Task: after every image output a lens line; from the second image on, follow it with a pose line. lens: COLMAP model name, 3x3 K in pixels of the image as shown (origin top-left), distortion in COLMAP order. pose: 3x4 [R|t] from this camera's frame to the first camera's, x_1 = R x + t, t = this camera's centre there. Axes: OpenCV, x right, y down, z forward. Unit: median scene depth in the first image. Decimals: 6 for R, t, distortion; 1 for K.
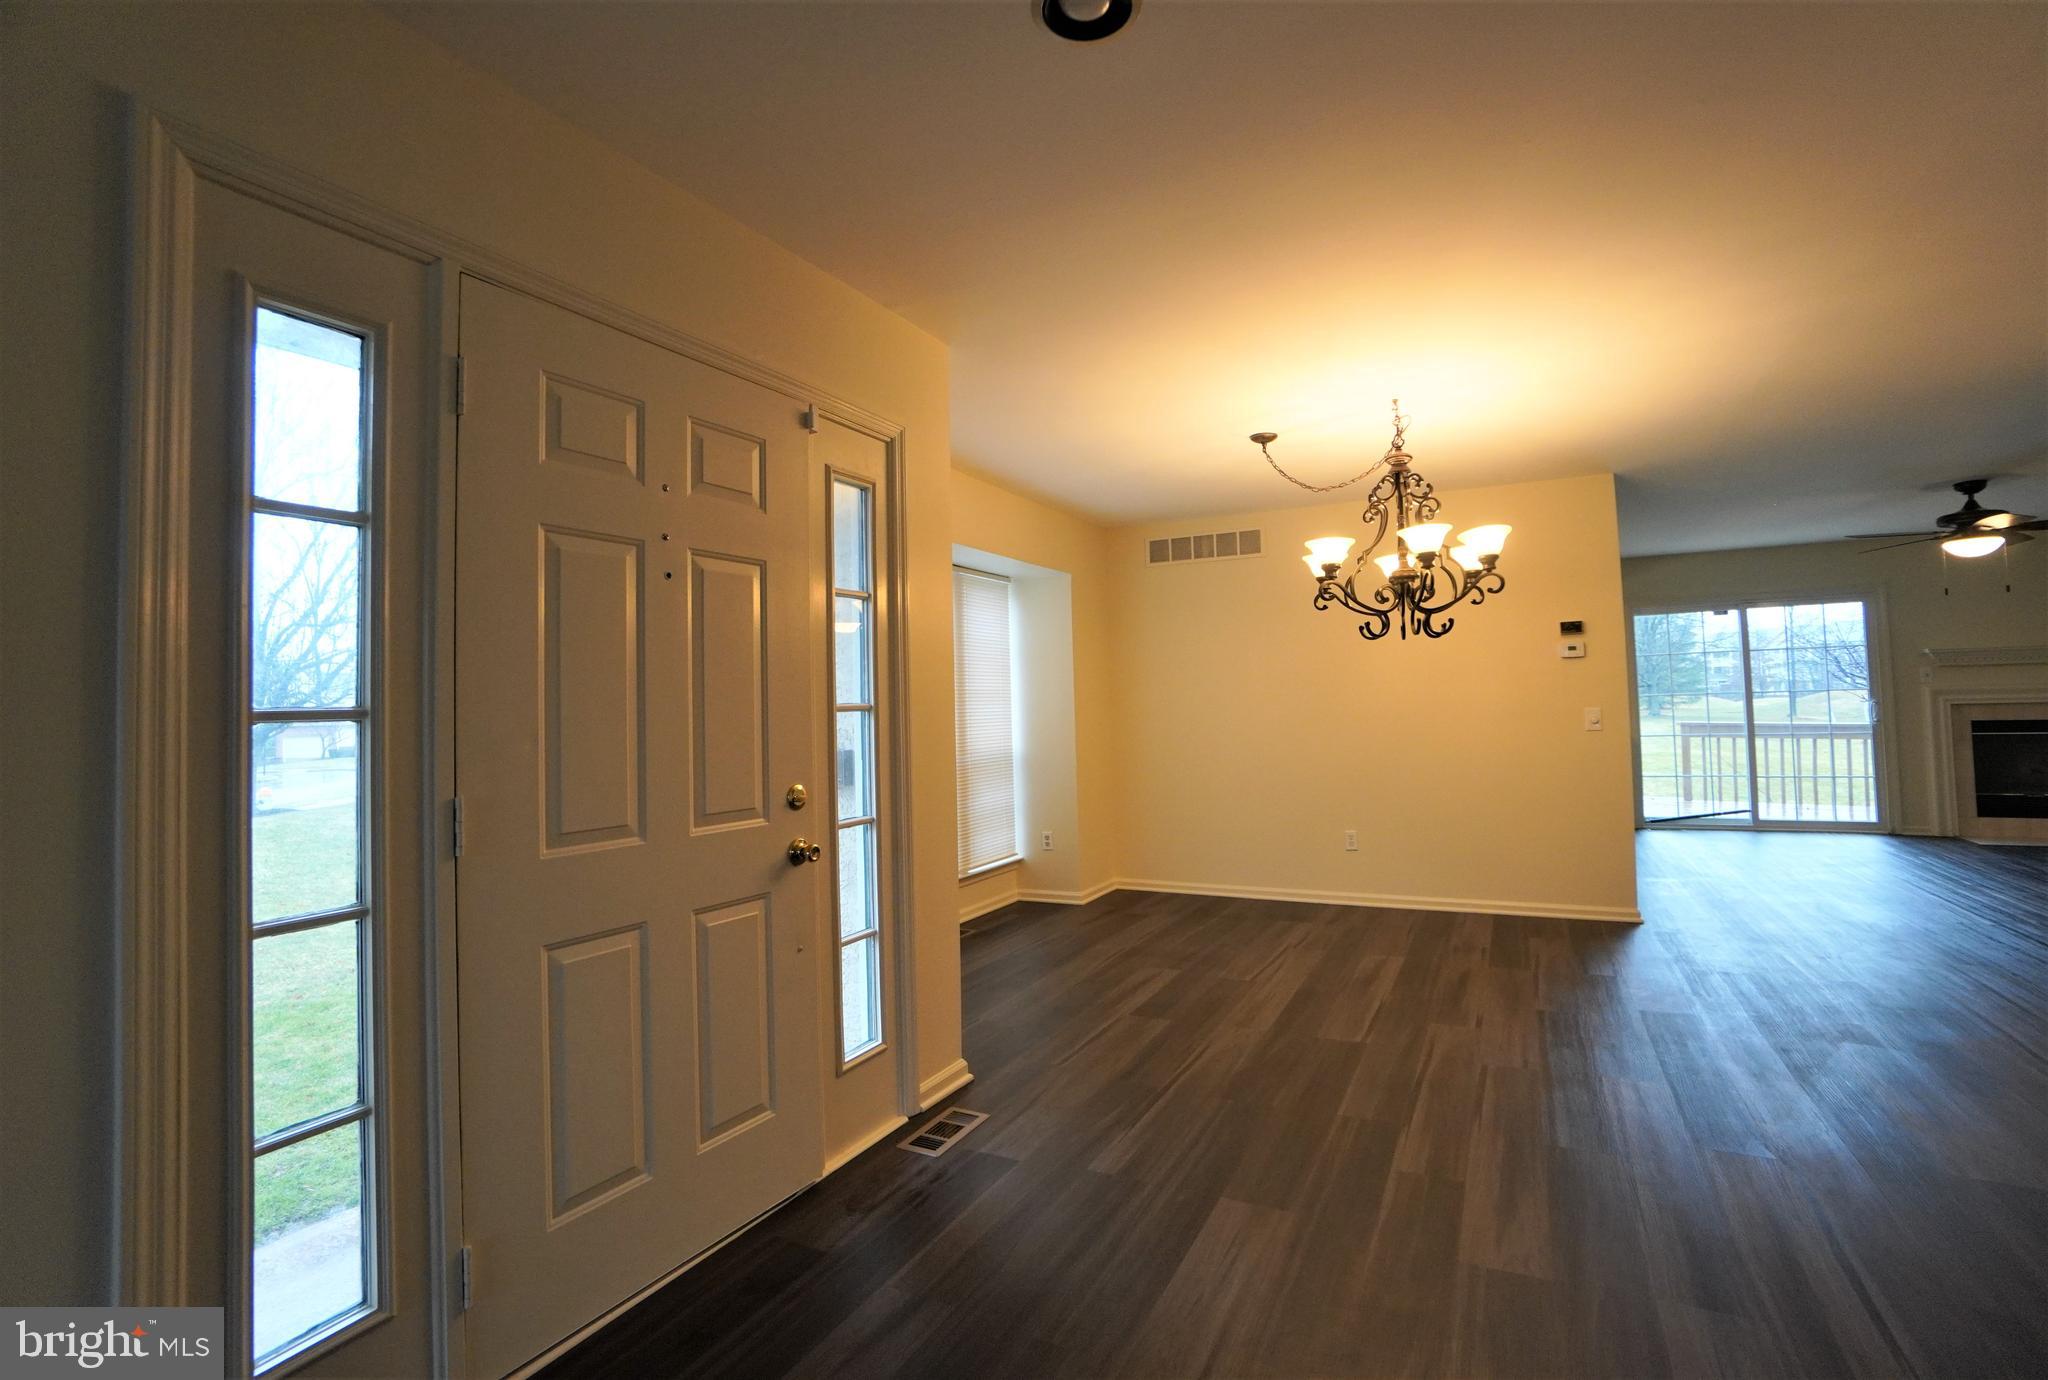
lens RADIAL K [[933.0, 0, 1062.2], [0, 933.0, 666.1], [0, 0, 1]] dist [-0.019263, 0.002718]
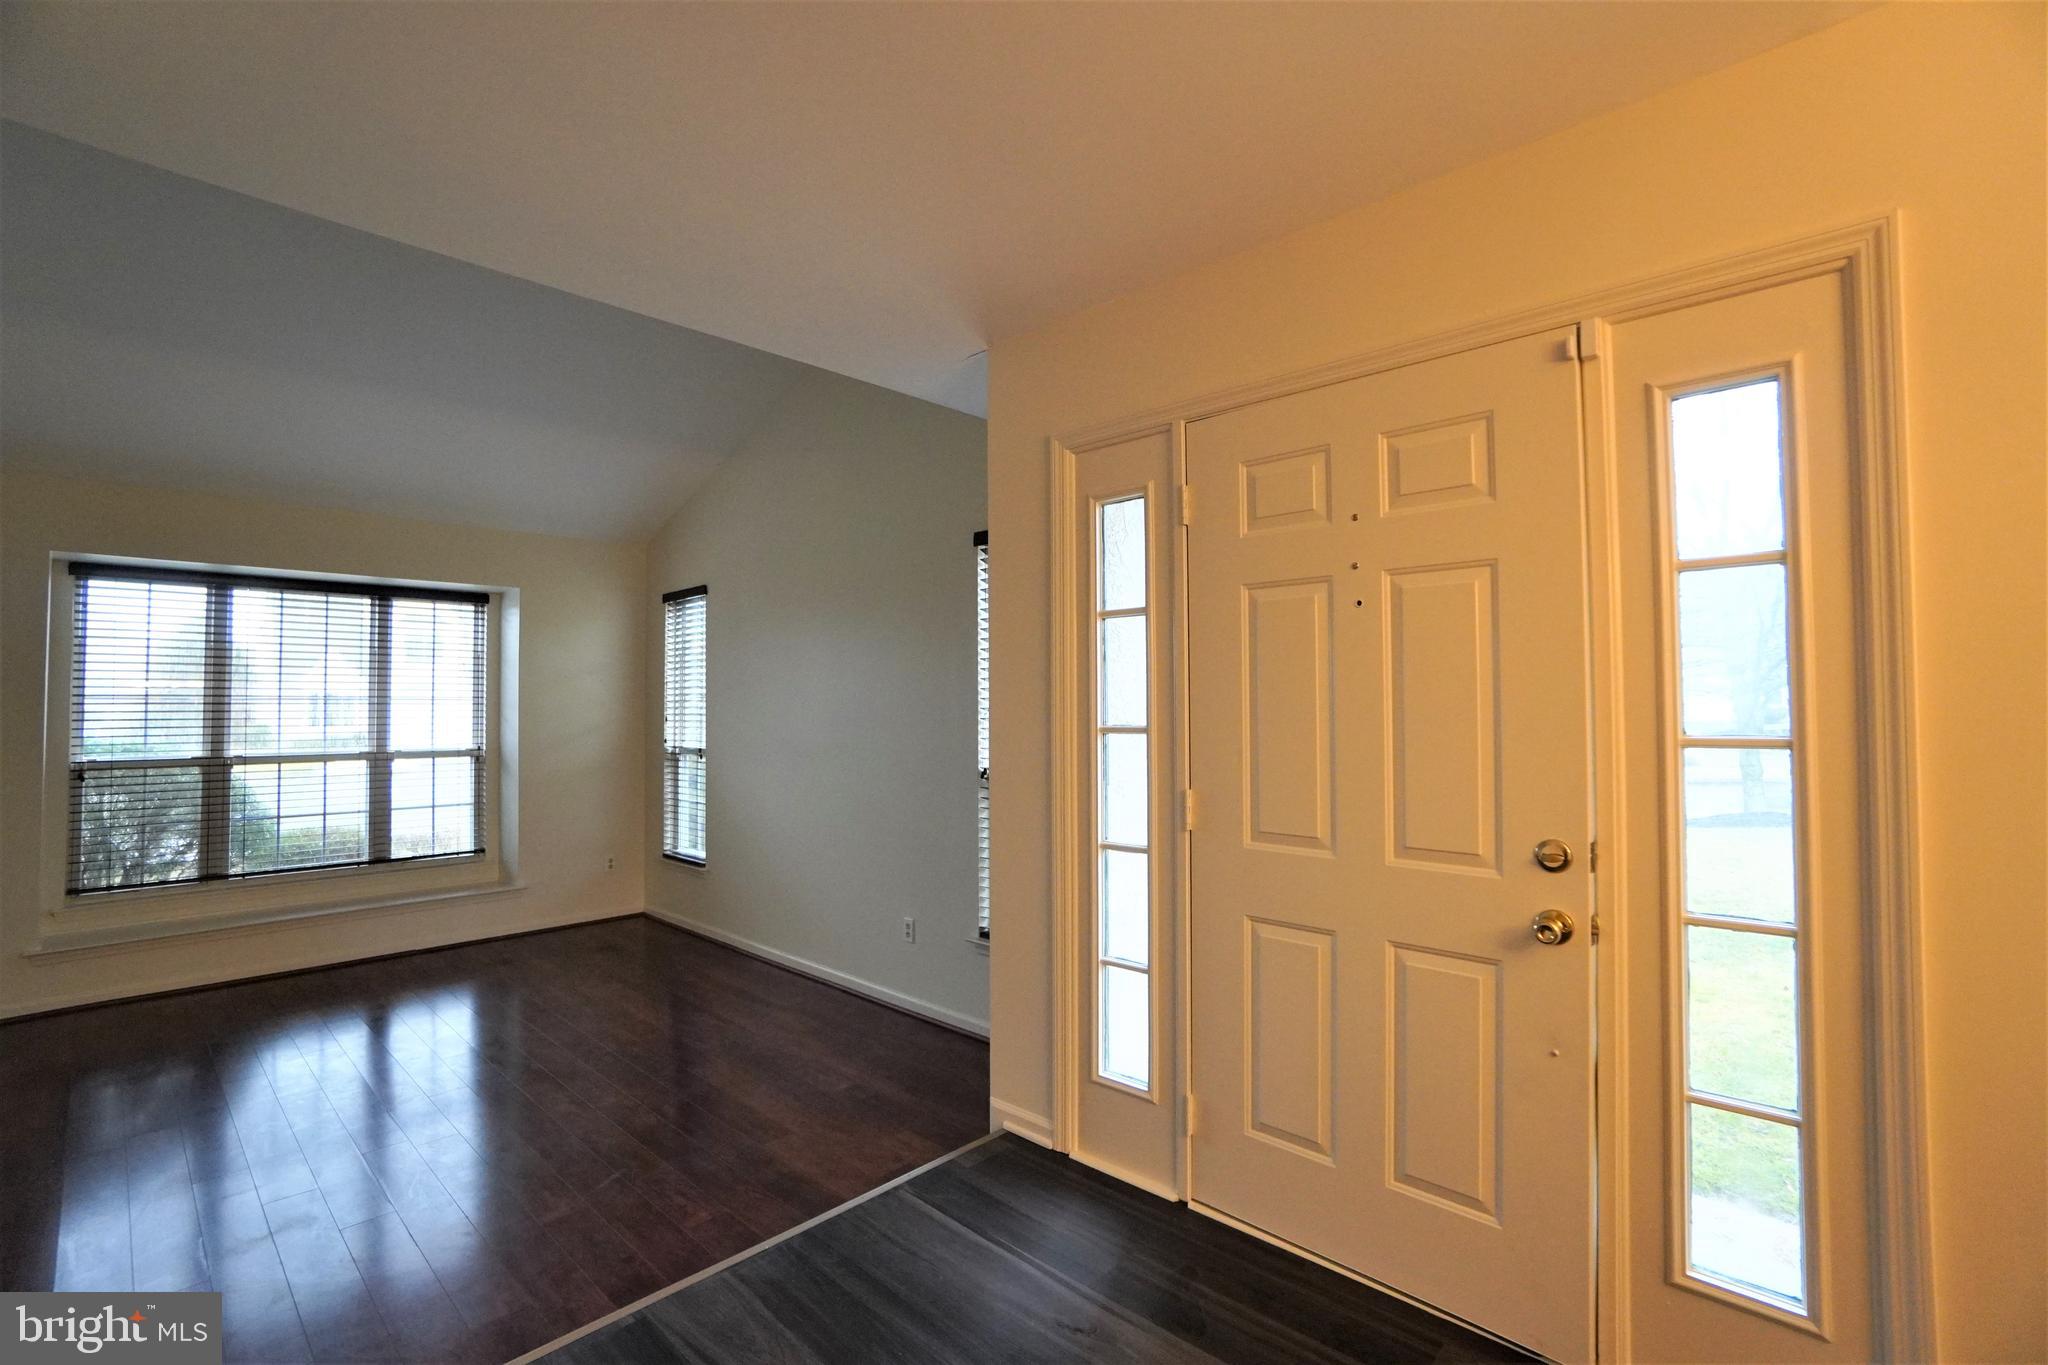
lens RADIAL K [[925.2, 0, 1029.5], [0, 925.2, 677.9], [0, 0, 1]] dist [-0.057129, 0.018891]
pose [[-0.308780, 0.002202, -0.951131, 0.254097], [0.057208, 0.998230, -0.016261, -0.007847], [0.949412, -0.059433, -0.308359, 0.383299]]
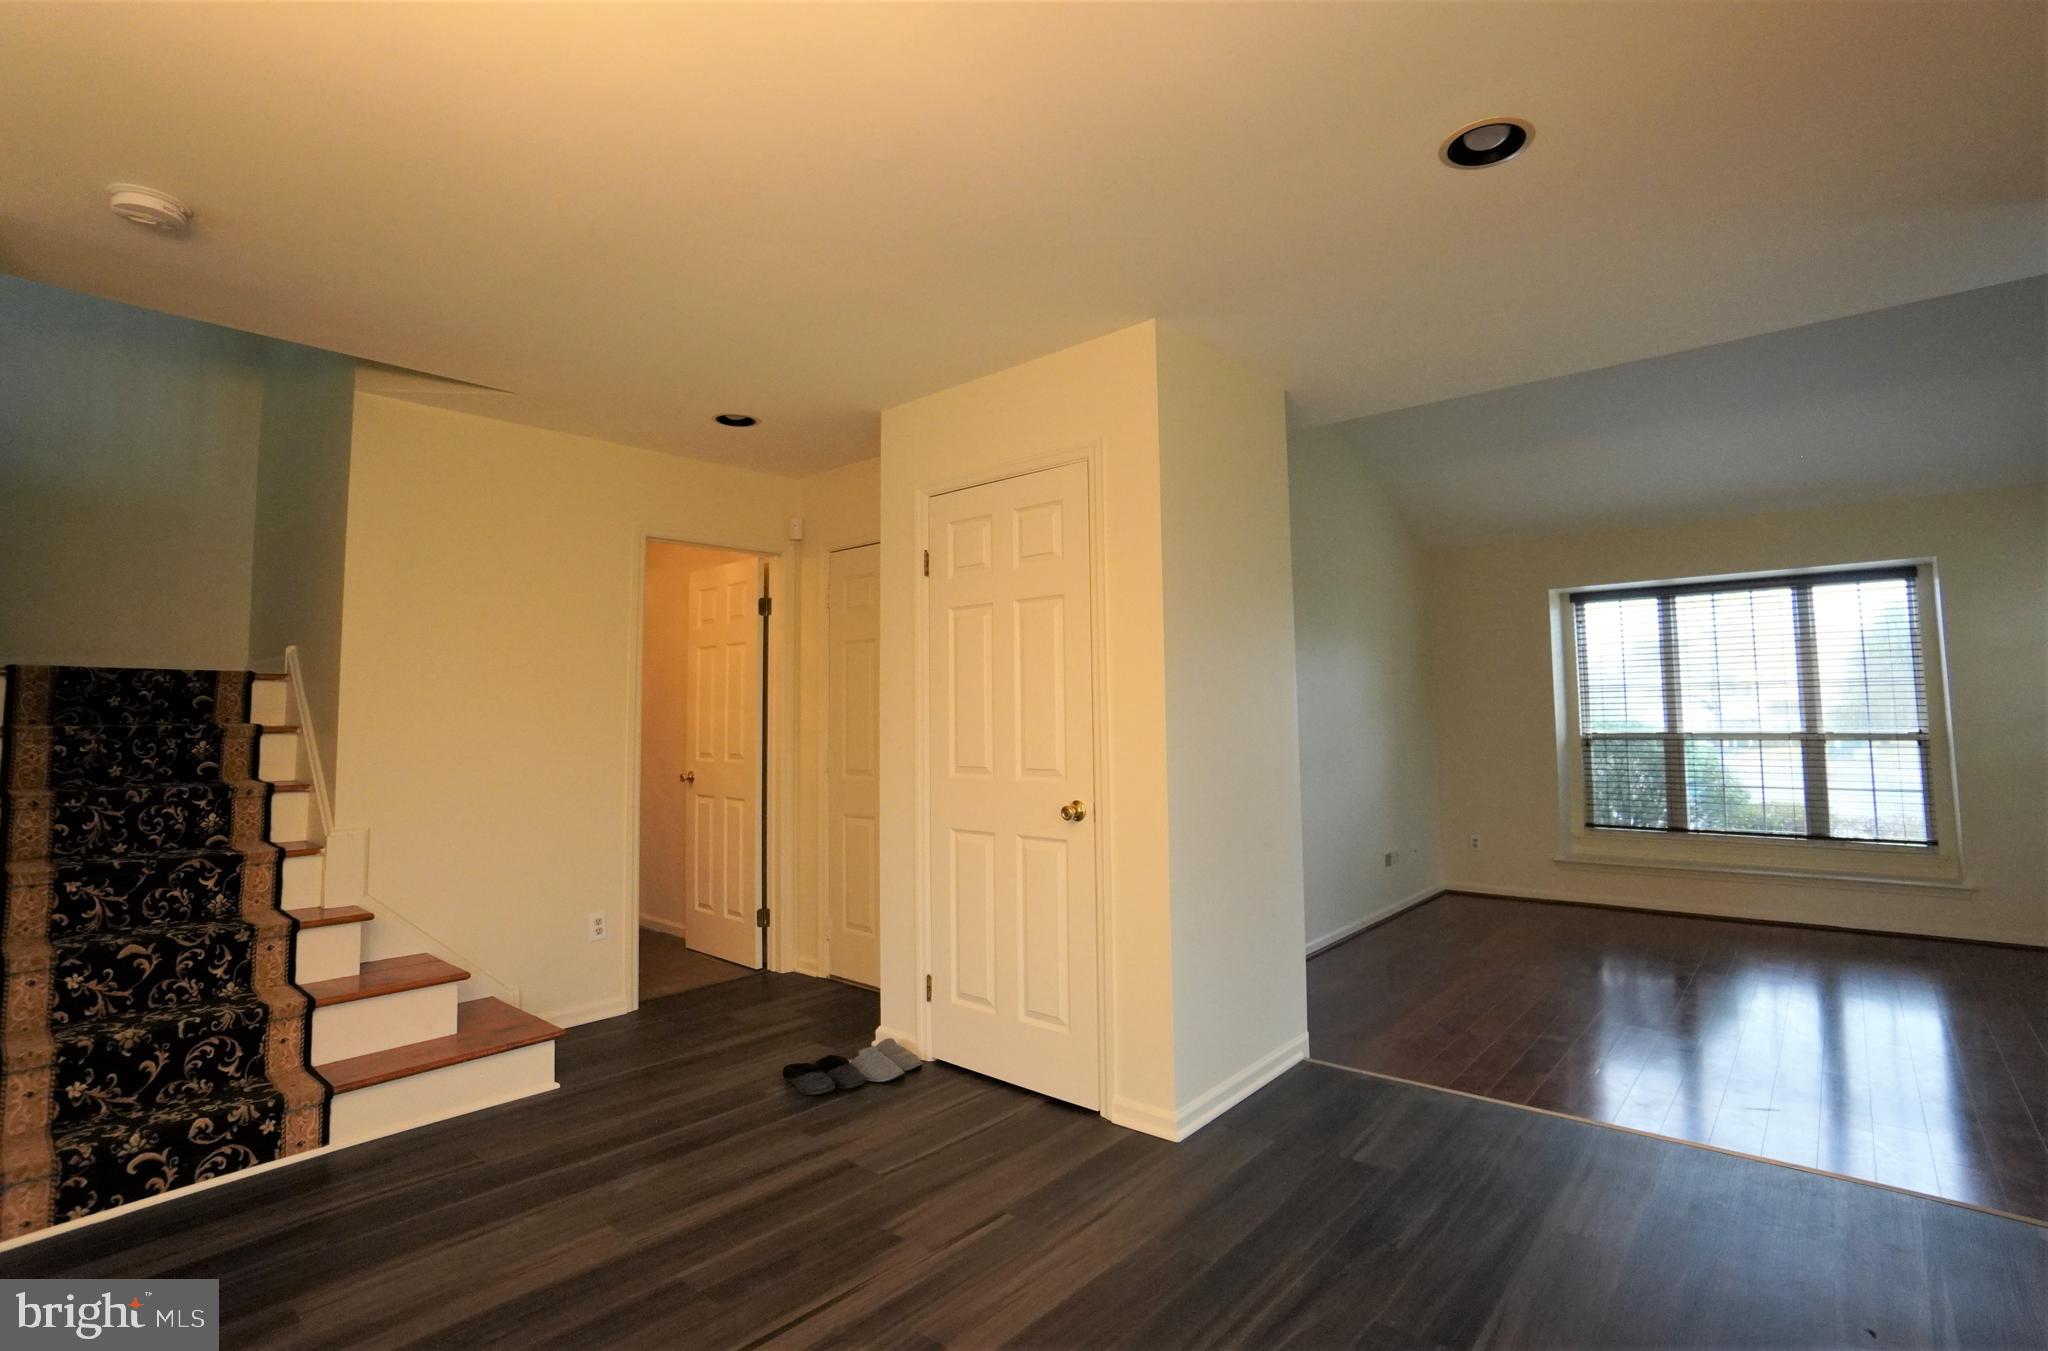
lens RADIAL K [[976.1, 0, 1042.7], [0, 976.1, 638.1], [0, 0, 1]] dist [-0.050723, 0.018705]
pose [[-0.966179, 0.061468, 0.250440, 0.100627], [0.029578, 0.991182, -0.129165, 0.025639], [-0.256171, -0.117389, -0.959477, 0.711671]]
